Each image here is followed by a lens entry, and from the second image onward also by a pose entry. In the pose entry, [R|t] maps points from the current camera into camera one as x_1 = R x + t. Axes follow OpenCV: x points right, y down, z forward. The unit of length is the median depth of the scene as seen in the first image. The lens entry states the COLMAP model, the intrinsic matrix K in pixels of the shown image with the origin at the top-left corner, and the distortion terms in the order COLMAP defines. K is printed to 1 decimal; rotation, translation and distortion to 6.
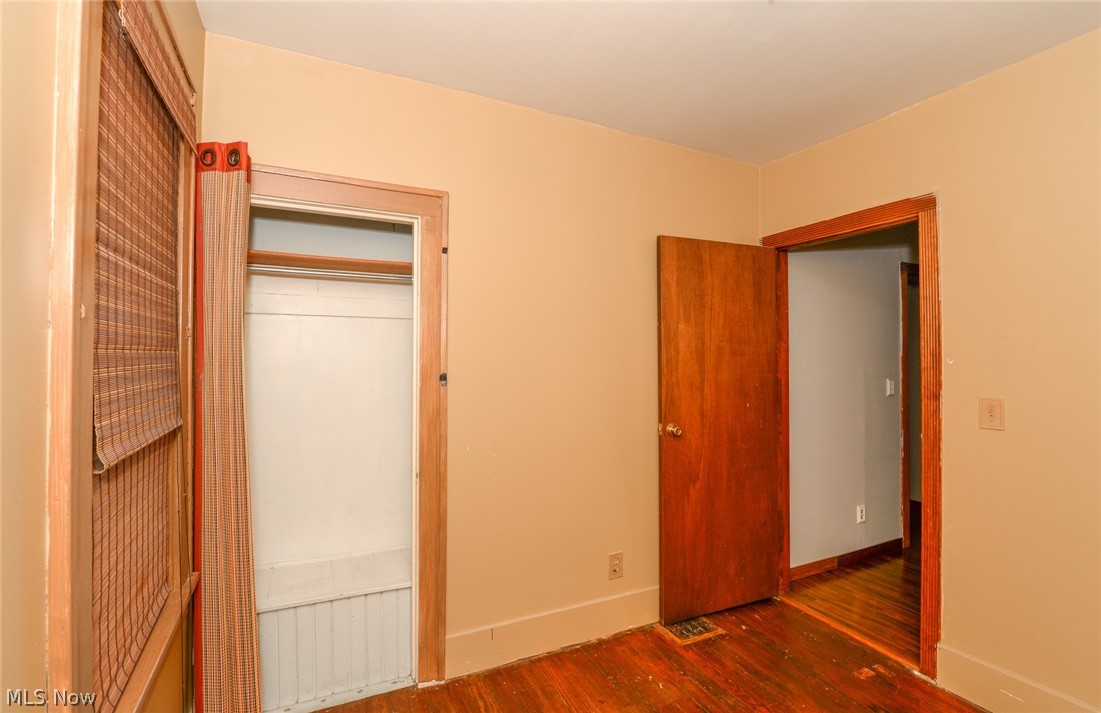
lens RADIAL K [[503.4, 0, 549.3], [0, 503.4, 352.3], [0, 0, 1]] dist [-0.025241, 0.000236]
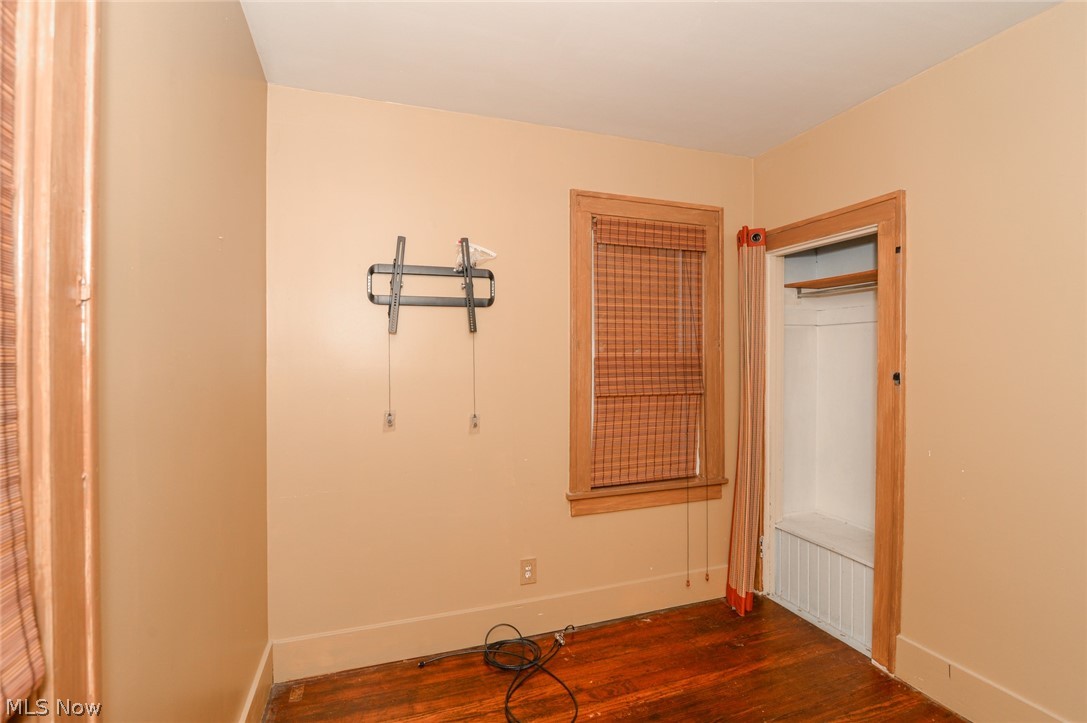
lens RADIAL K [[508.5, 0, 543.9], [0, 508.5, 362.4], [0, 0, 1]] dist [-0.022790, 0.001371]
pose [[-0.120238, 0.004327, -0.992736, 0.883757], [0.014927, 0.999885, 0.002550, 0.008161], [0.992633, -0.014512, -0.120289, 0.423677]]
